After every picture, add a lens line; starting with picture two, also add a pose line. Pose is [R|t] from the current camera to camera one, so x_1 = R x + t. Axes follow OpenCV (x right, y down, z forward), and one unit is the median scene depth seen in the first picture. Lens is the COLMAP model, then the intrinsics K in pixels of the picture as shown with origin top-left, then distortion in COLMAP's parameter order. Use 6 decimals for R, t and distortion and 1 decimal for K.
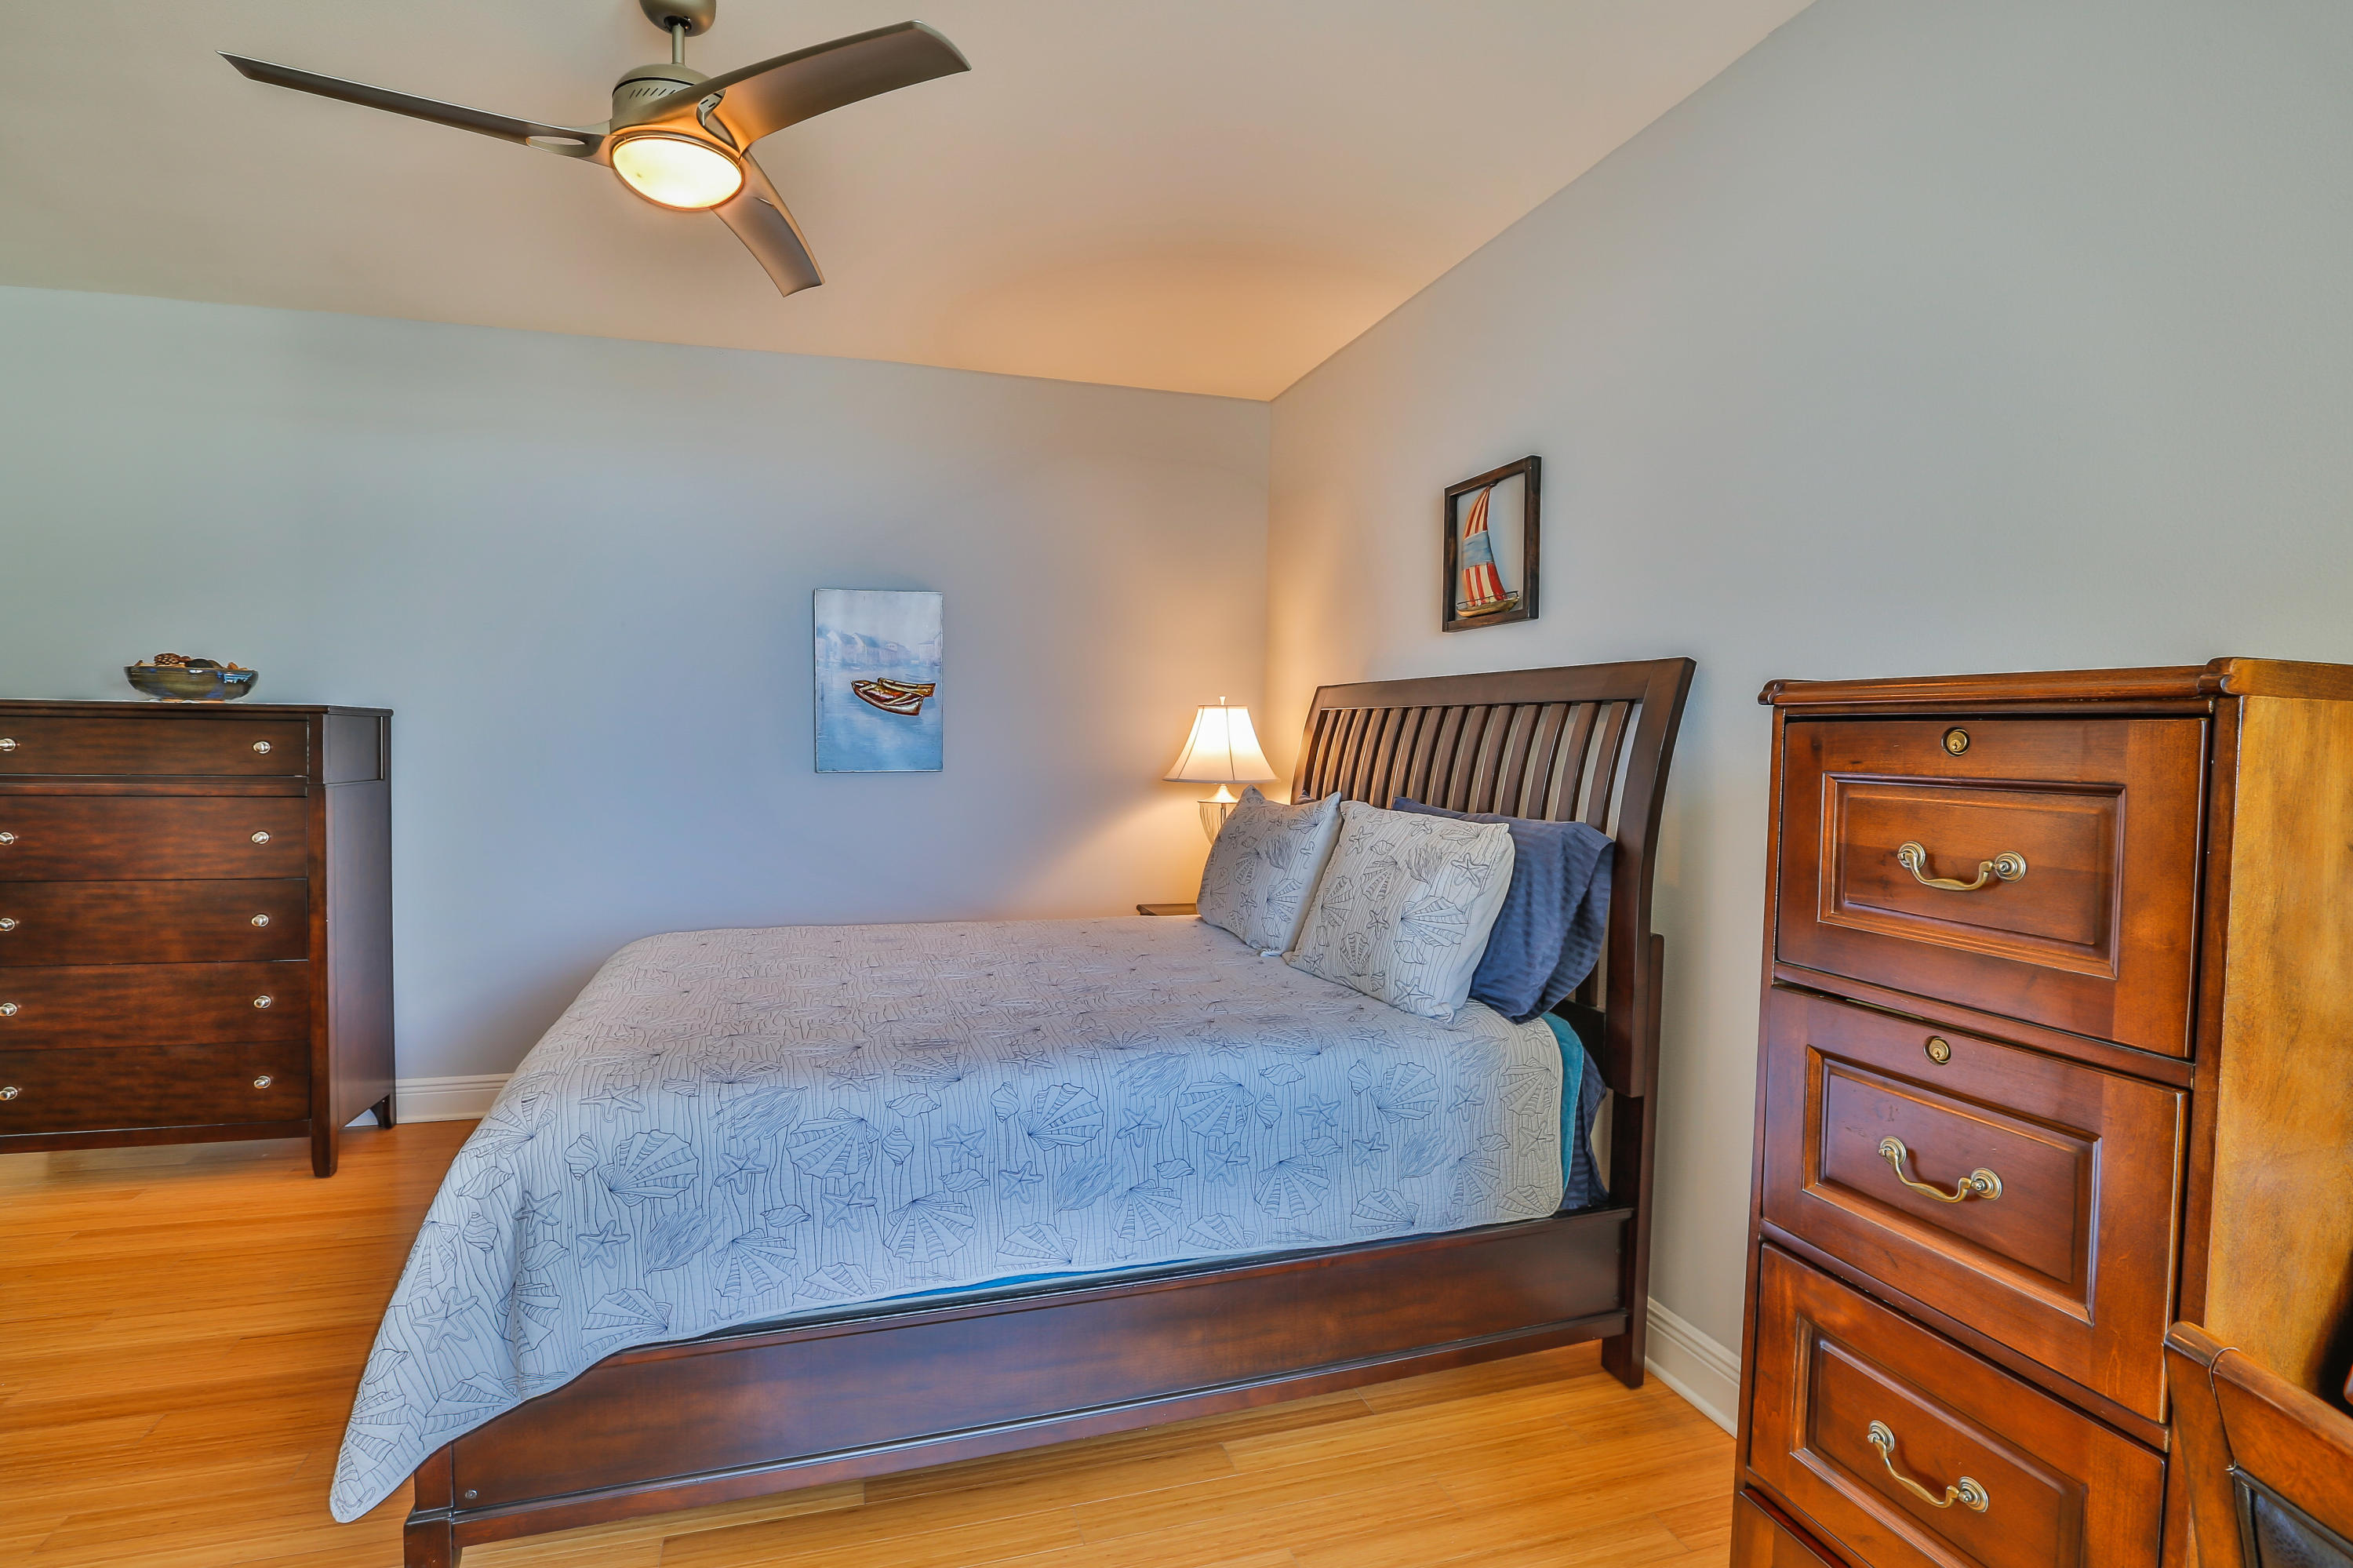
lens RADIAL K [[1142.1, 0, 1180.9], [0, 1142.1, 767.5], [0, 0, 1]] dist [-0.047348, 0.016415]
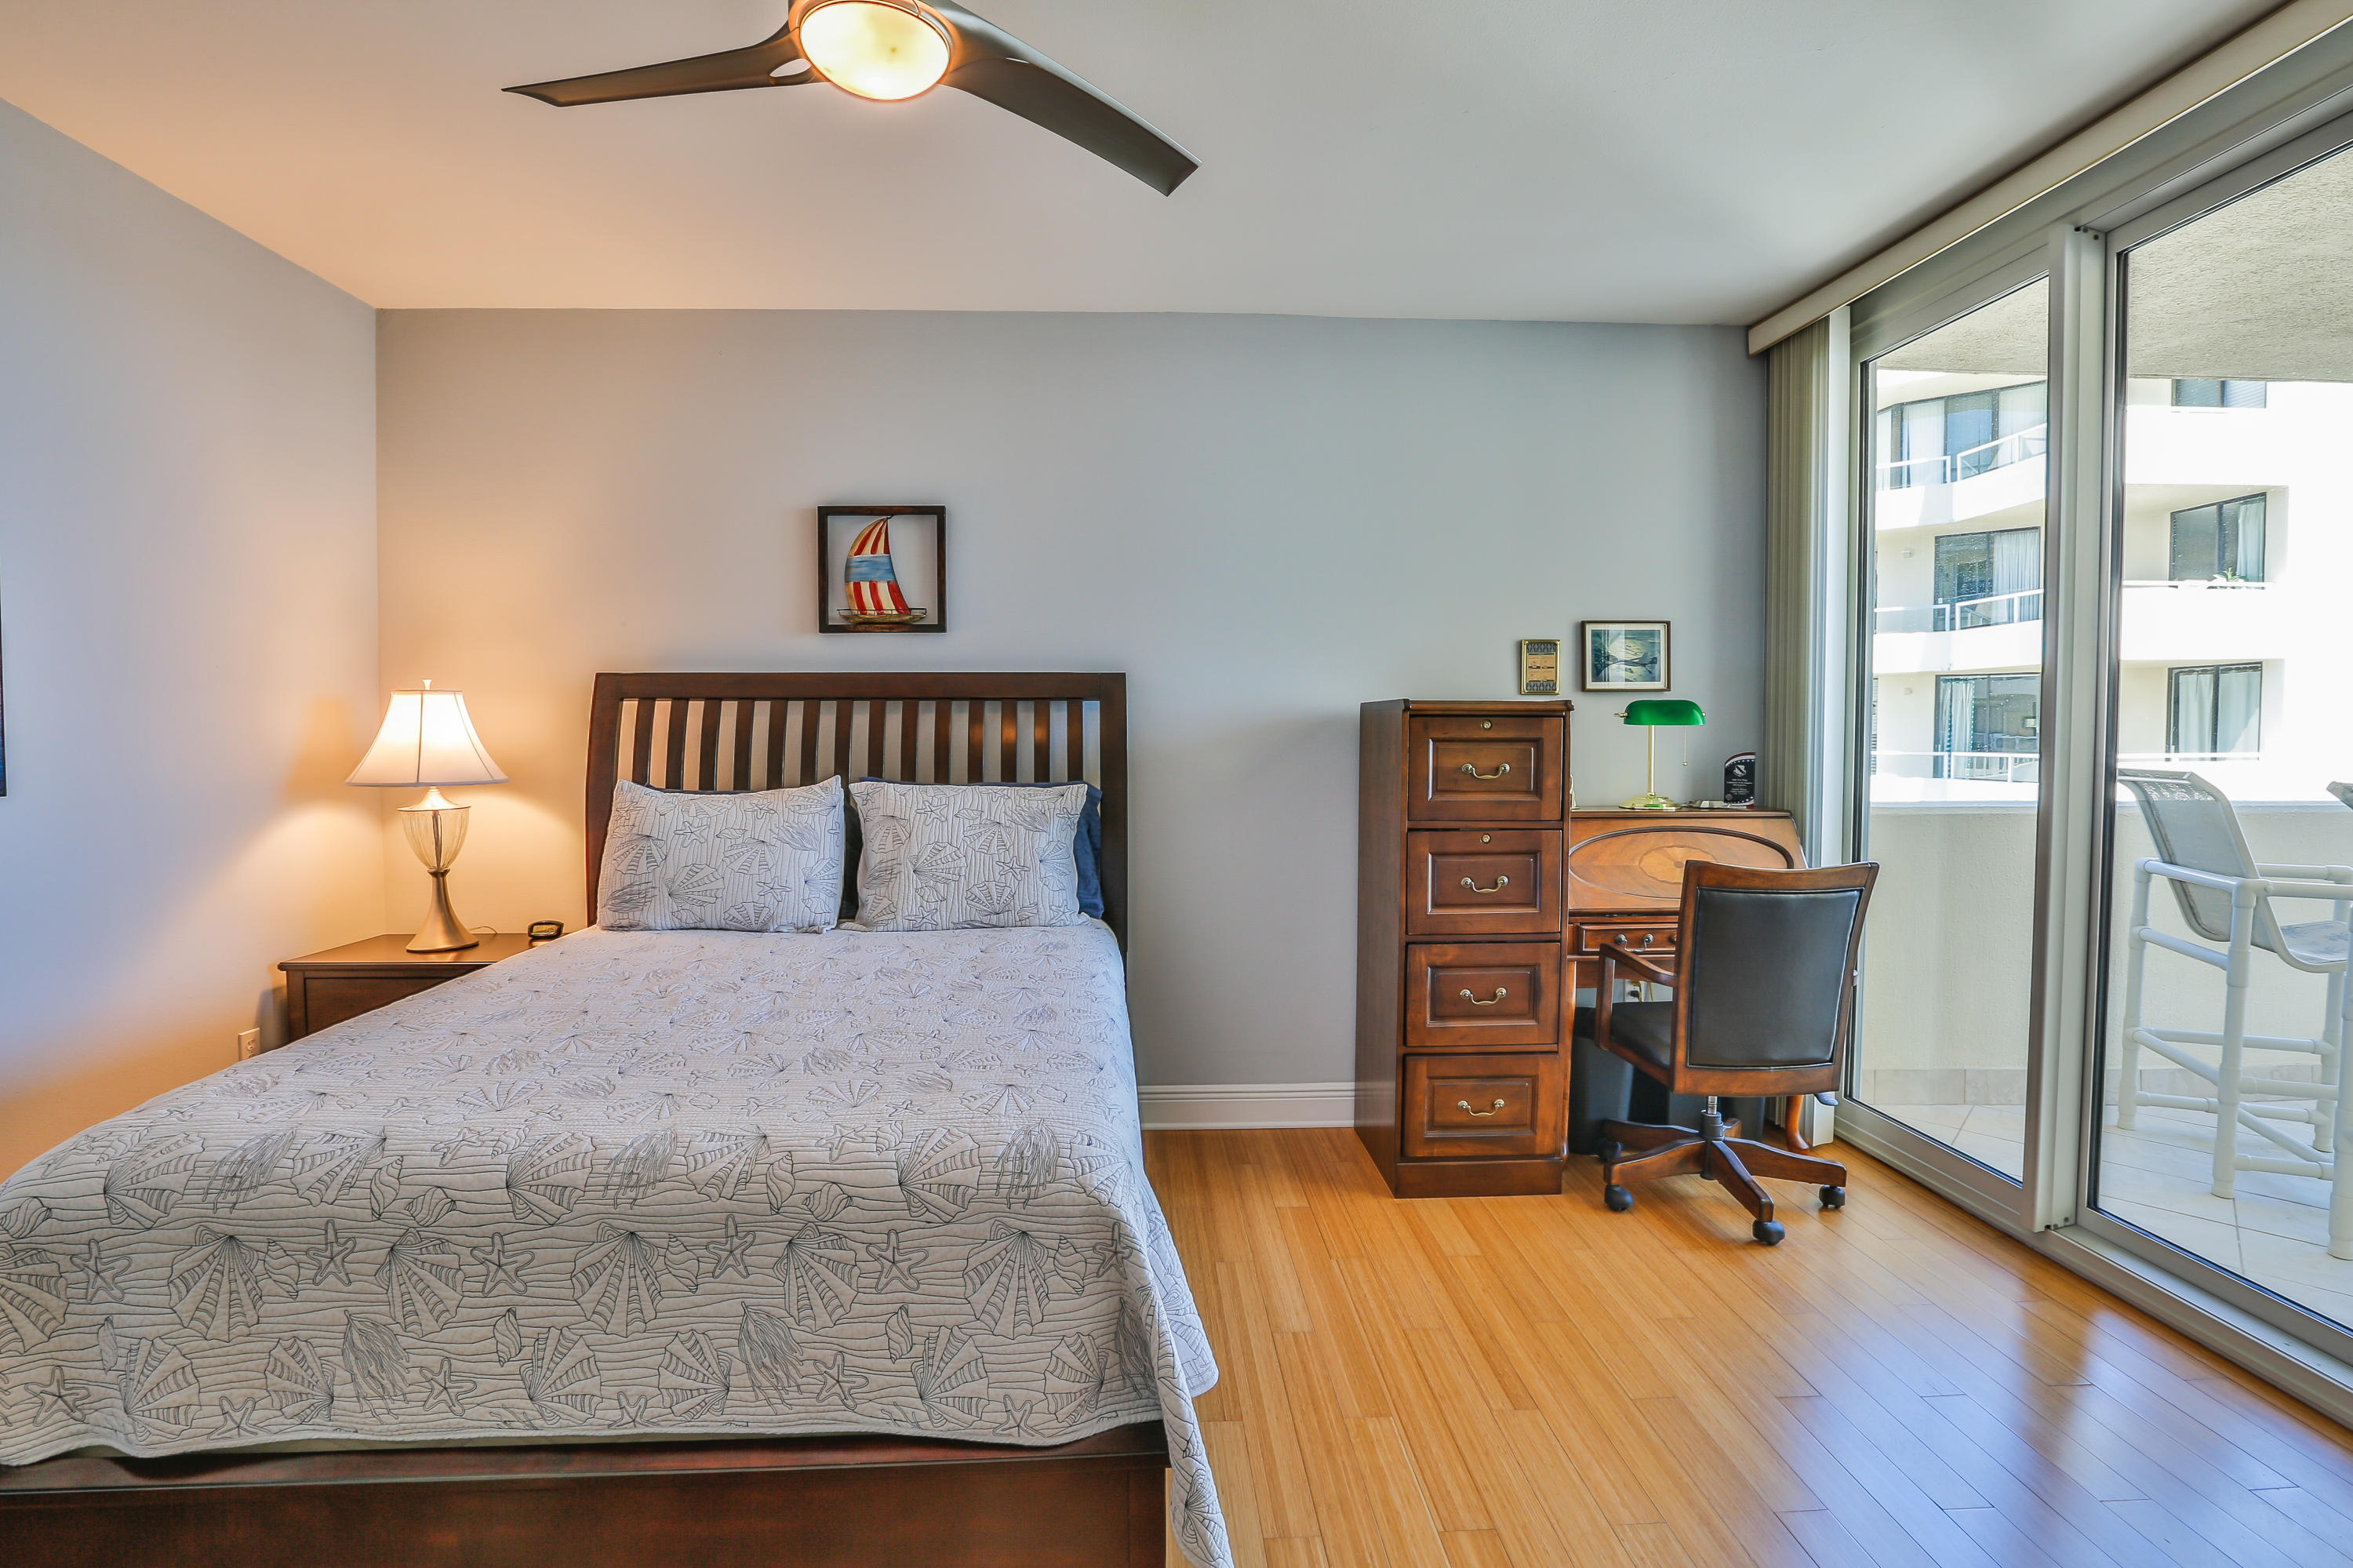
lens RADIAL K [[1142.1, 0, 1184.2], [0, 1142.1, 782.5], [0, 0, 1]] dist [-0.047348, 0.016415]
pose [[0.235925, -0.054400, 0.970247, -0.867395], [0.030805, 0.998349, 0.048485, -0.015671], [-0.971283, 0.018450, 0.237212, 0.422080]]
